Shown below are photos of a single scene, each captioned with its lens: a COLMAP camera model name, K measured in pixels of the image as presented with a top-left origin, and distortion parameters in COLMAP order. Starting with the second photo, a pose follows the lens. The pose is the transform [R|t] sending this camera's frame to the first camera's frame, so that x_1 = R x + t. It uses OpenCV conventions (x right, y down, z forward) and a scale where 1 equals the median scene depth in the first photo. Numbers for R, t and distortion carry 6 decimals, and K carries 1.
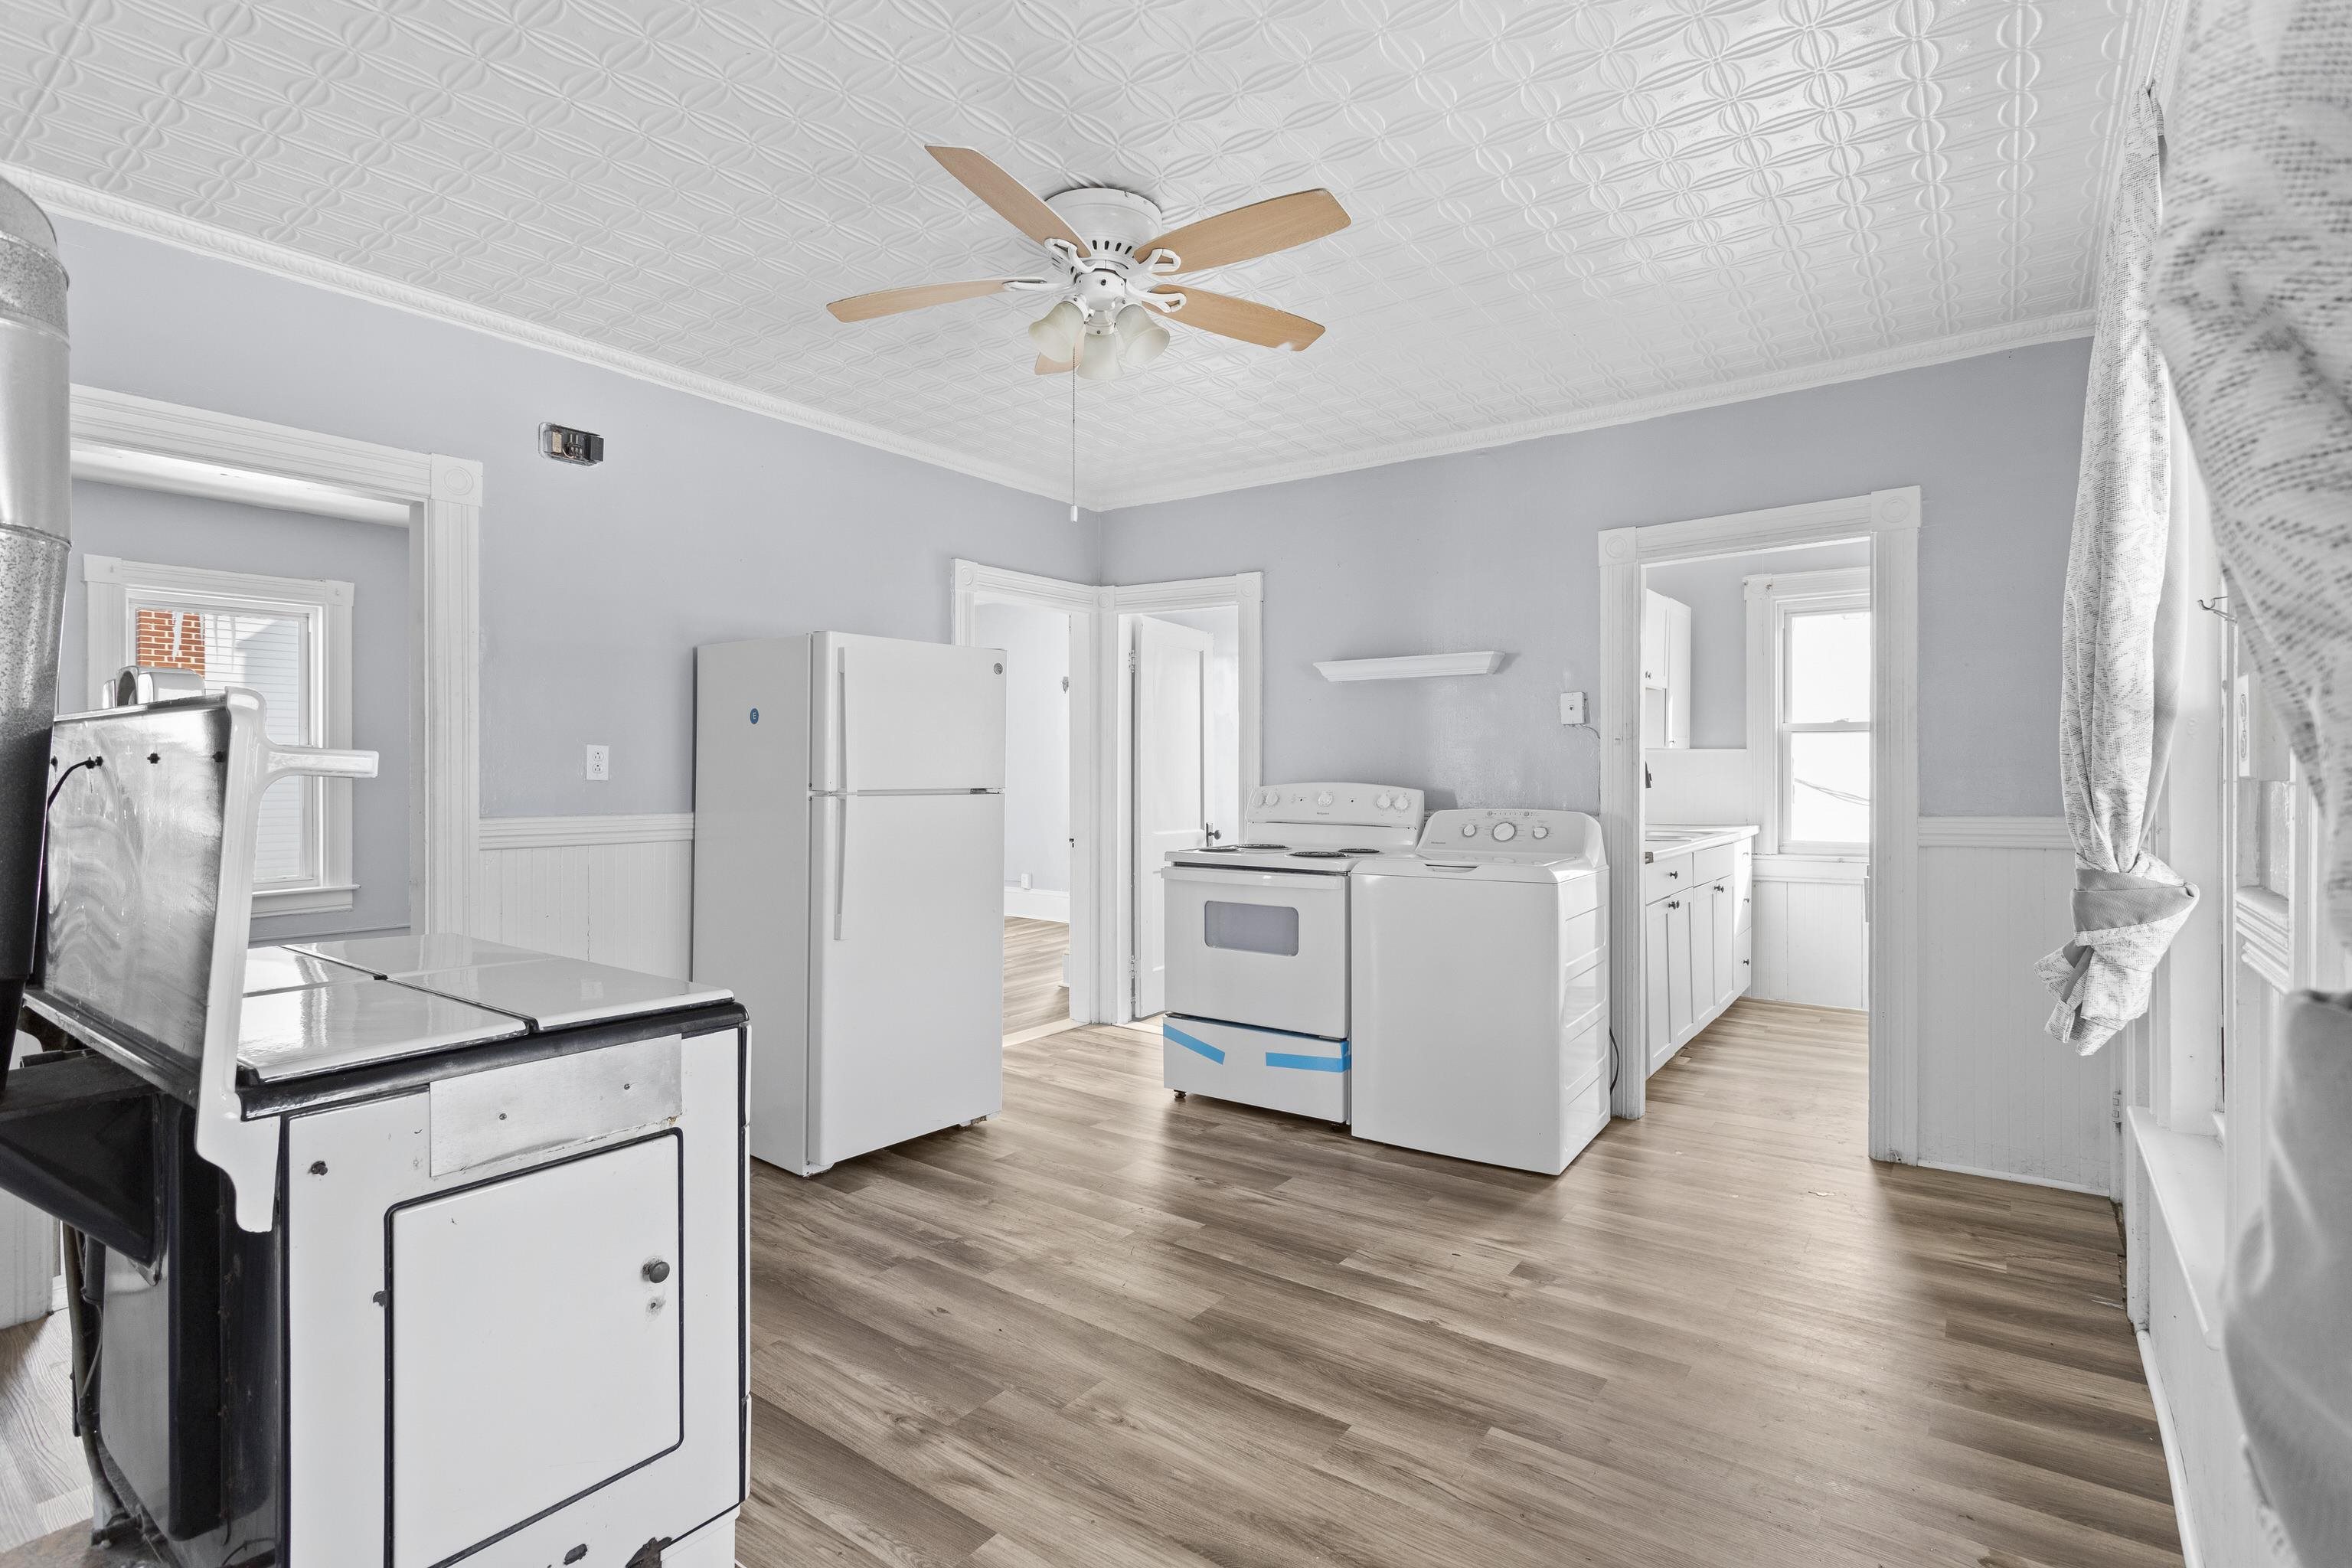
lens RADIAL K [[1112.6, 0, 1174.8], [0, 1112.6, 776.9], [0, 0, 1]] dist [0.002471, 0.000519]
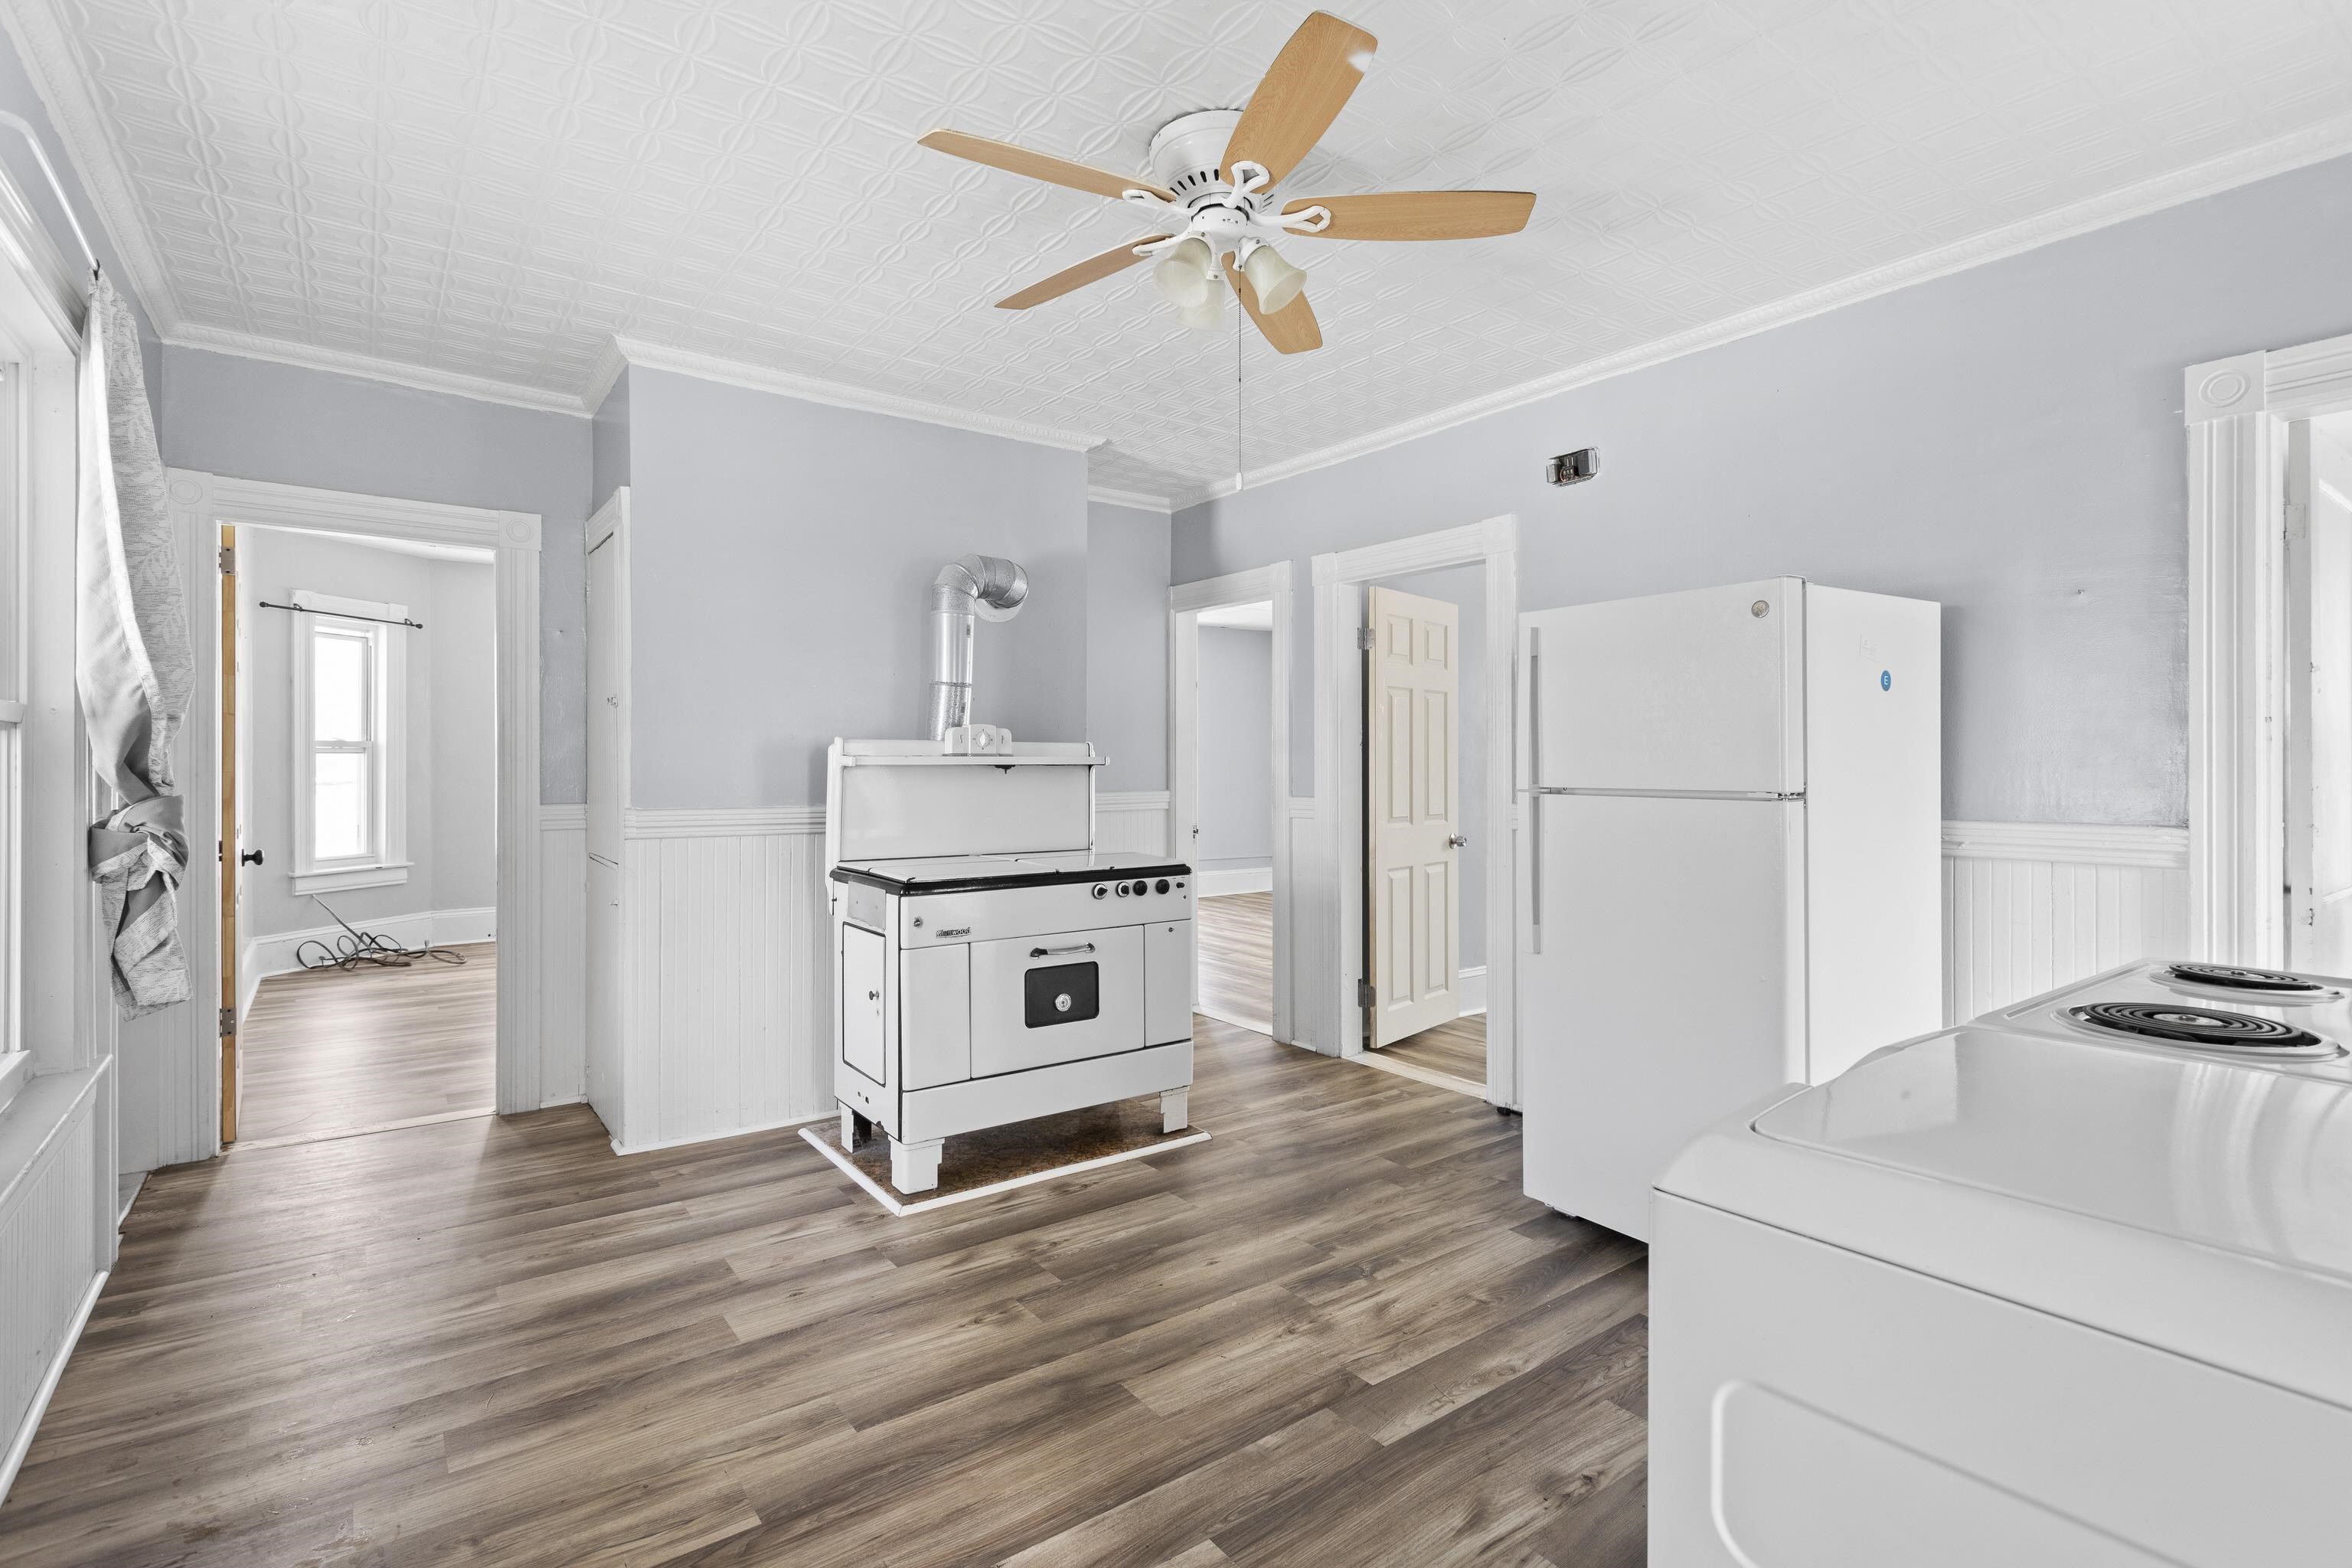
lens RADIAL K [[1112.6, 0, 1178.1], [0, 1112.6, 766.7], [0, 0, 1]] dist [0.002471, 0.000519]
pose [[-0.289628, 0.003963, -0.957131, 0.970588], [-0.006993, 0.999956, 0.006256, -0.011704], [0.957114, 0.008505, -0.289588, 1.483711]]
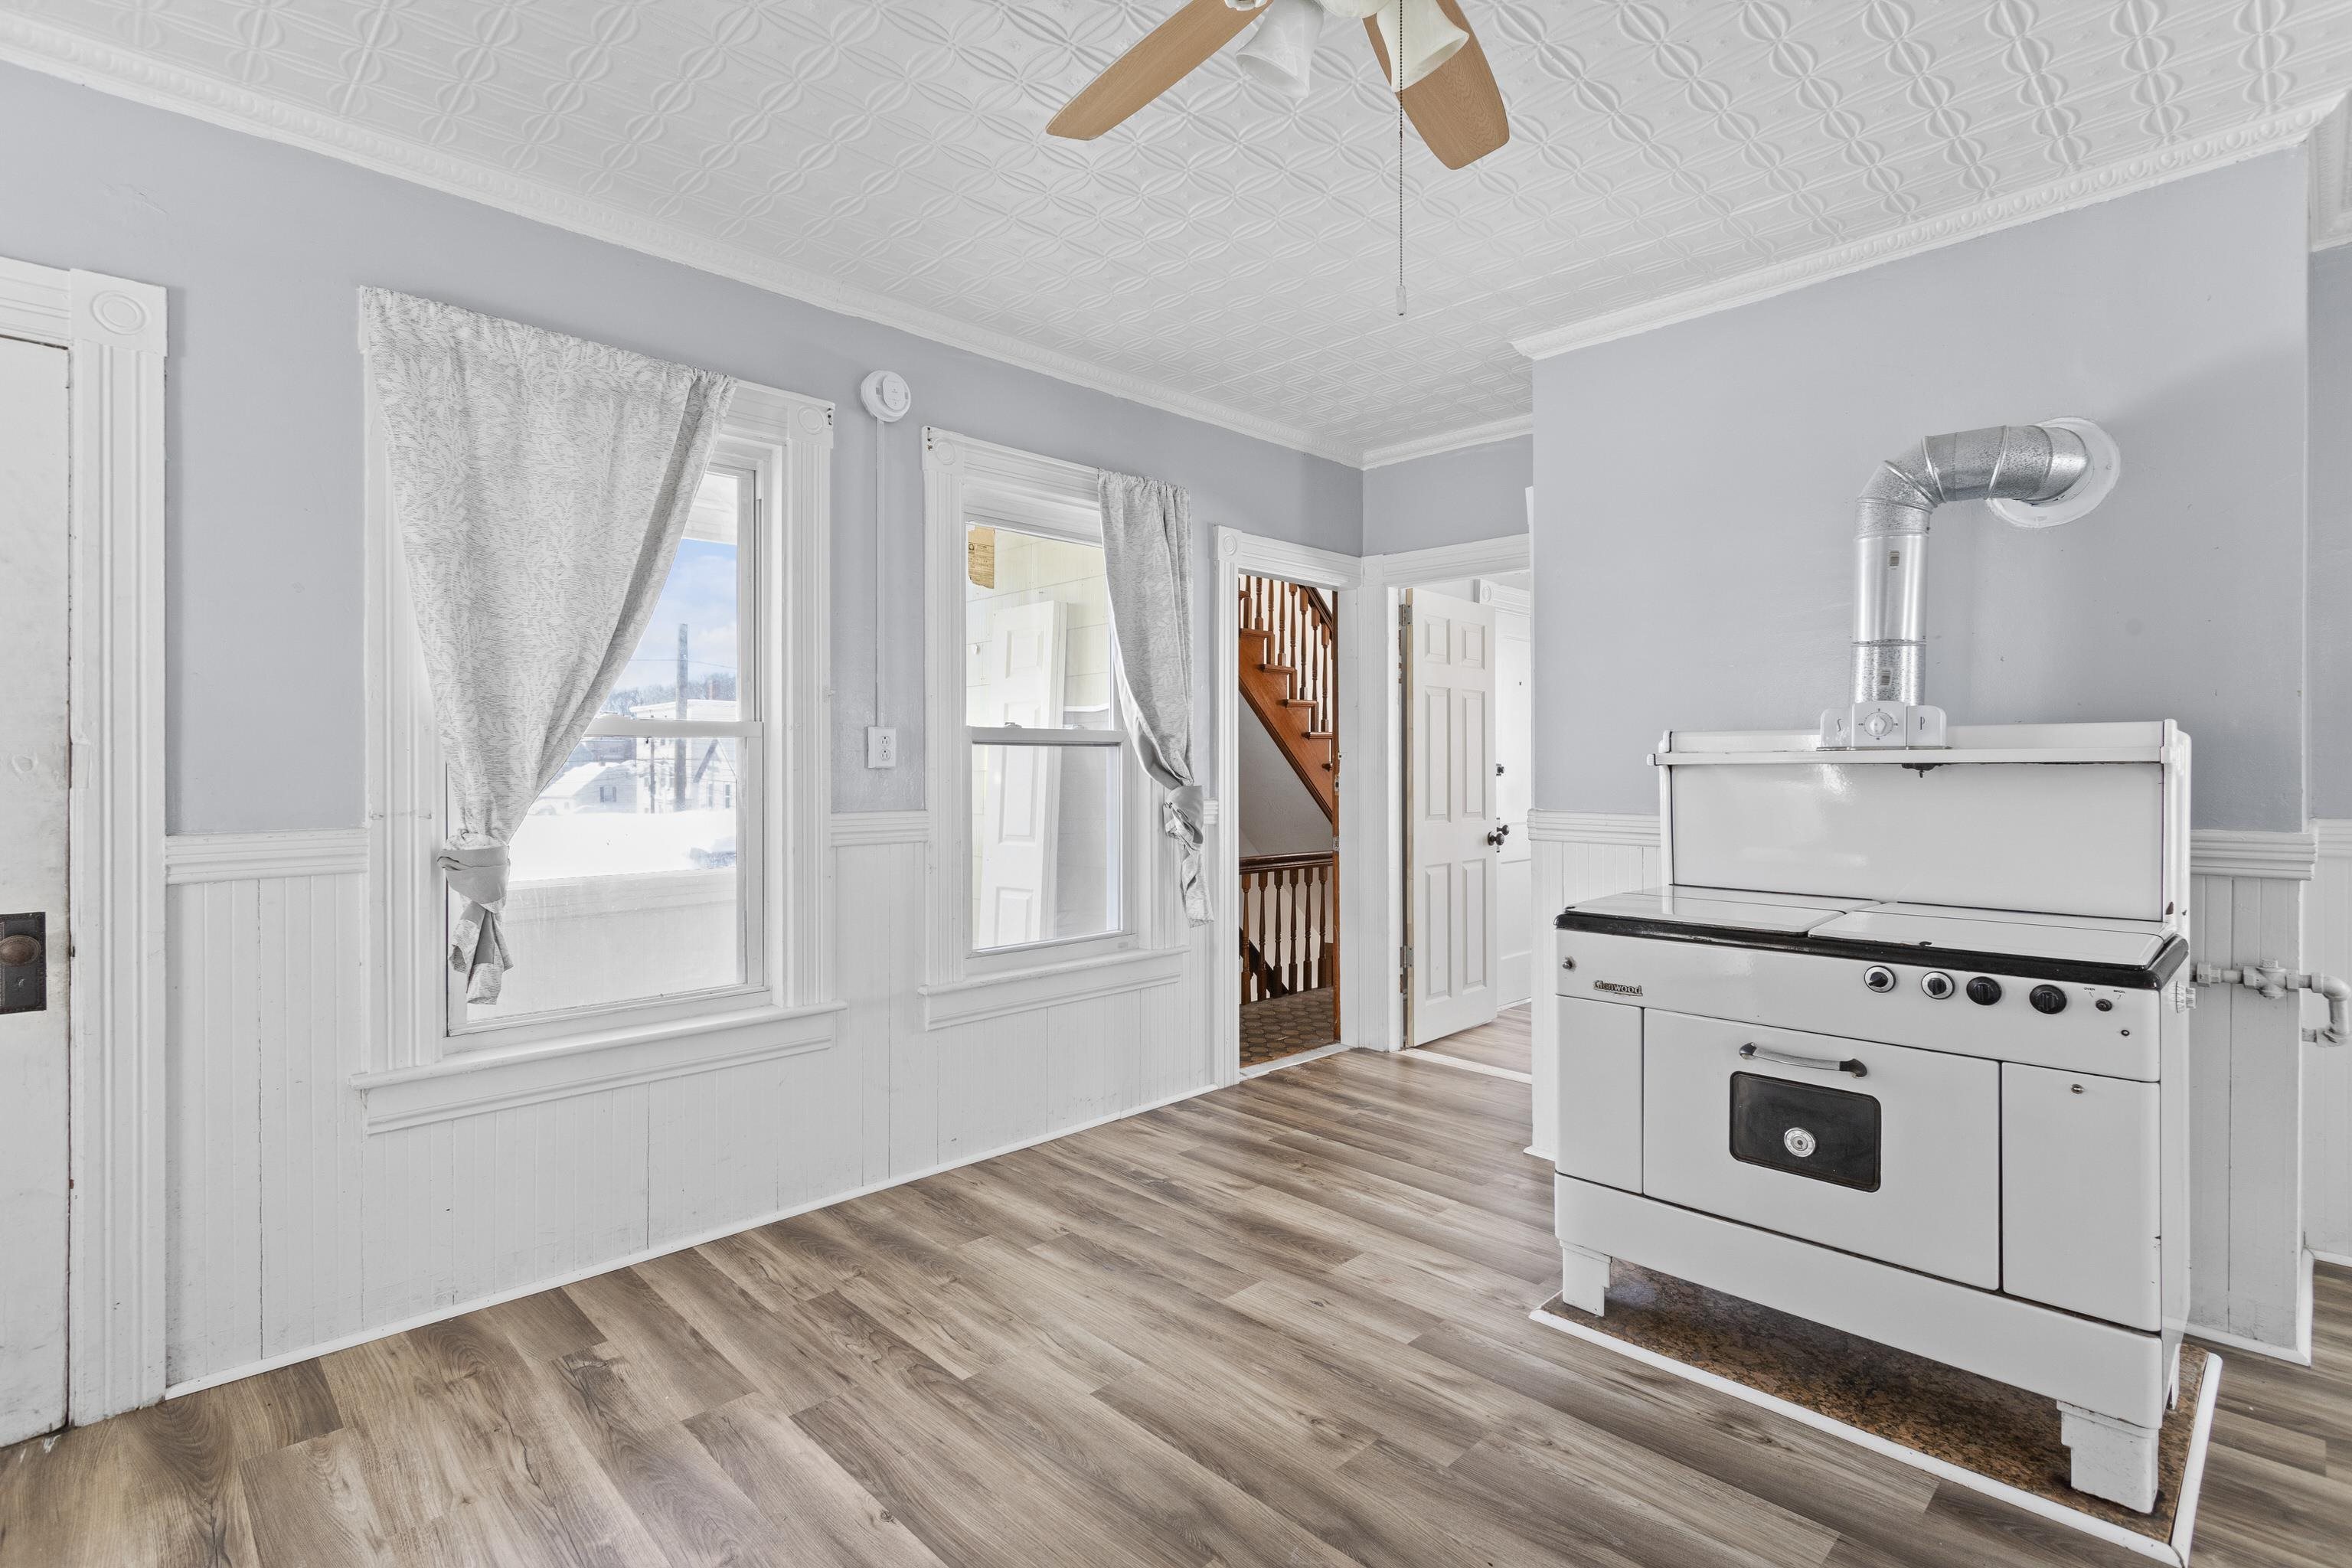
lens RADIAL K [[1112.6, 0, 1188.6], [0, 1112.6, 780.7], [0, 0, 1]] dist [0.002471, 0.000519]
pose [[-0.989012, 0.000446, 0.147834, -0.082386], [0.003011, 0.999849, 0.017127, -0.005706], [-0.147804, 0.017384, -0.988864, 1.915854]]
